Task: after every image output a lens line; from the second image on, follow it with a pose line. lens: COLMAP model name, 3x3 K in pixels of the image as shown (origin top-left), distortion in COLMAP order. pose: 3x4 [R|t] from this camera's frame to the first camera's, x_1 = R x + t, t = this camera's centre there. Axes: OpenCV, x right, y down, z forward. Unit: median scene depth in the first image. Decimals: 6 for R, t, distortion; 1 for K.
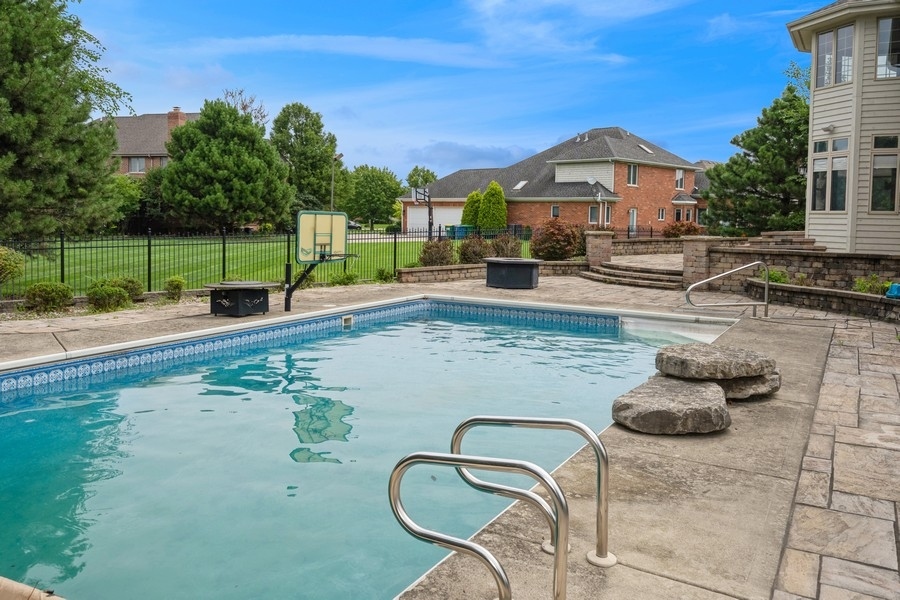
lens RADIAL K [[736.7, 0, 451.1], [0, 736.7, 266.4], [0, 0, 1]] dist [0.003286, -0.007541]
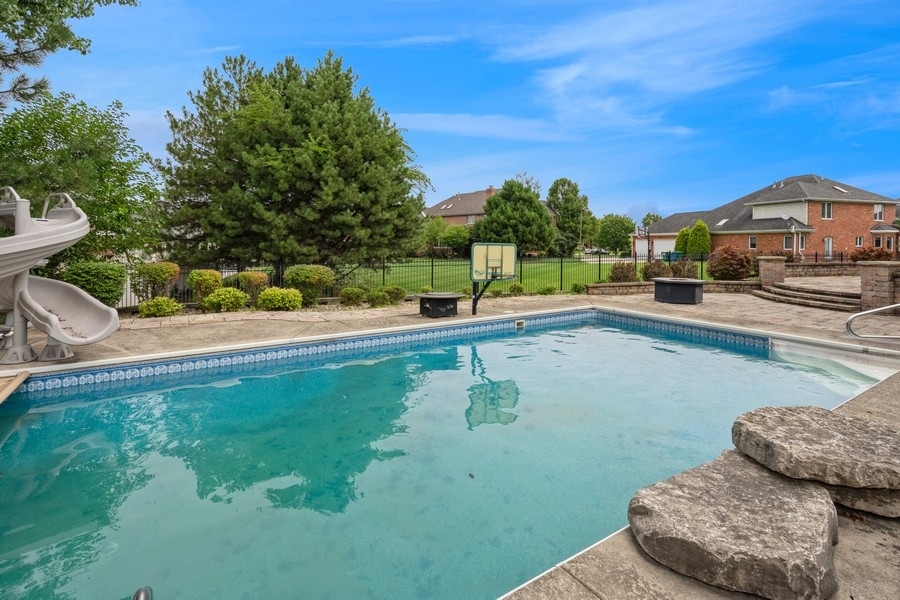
lens RADIAL K [[431.8, 0, 447.6], [0, 431.8, 250.0], [0, 0, 1]] dist [-0.010178, 0.004072]
pose [[0.878533, -0.008510, -0.477606, 0.083596], [-0.020524, 0.998246, -0.055540, -0.010320], [0.477241, 0.058596, 0.876817, 0.164214]]
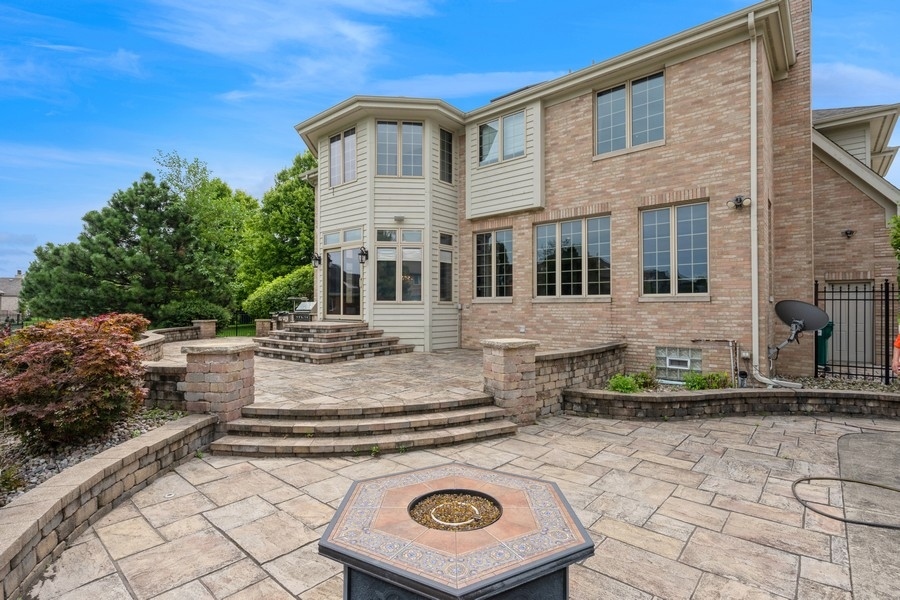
lens RADIAL K [[435.6, 0, 450.0], [0, 435.6, 300.0], [0, 0, 1]] dist [-0.000509, 0.000035]
pose [[0.205911, -0.000258, 0.978571, -0.052089], [0.070324, 0.997418, -0.014535, -0.070403], [-0.976041, 0.071810, 0.205398, 0.903363]]
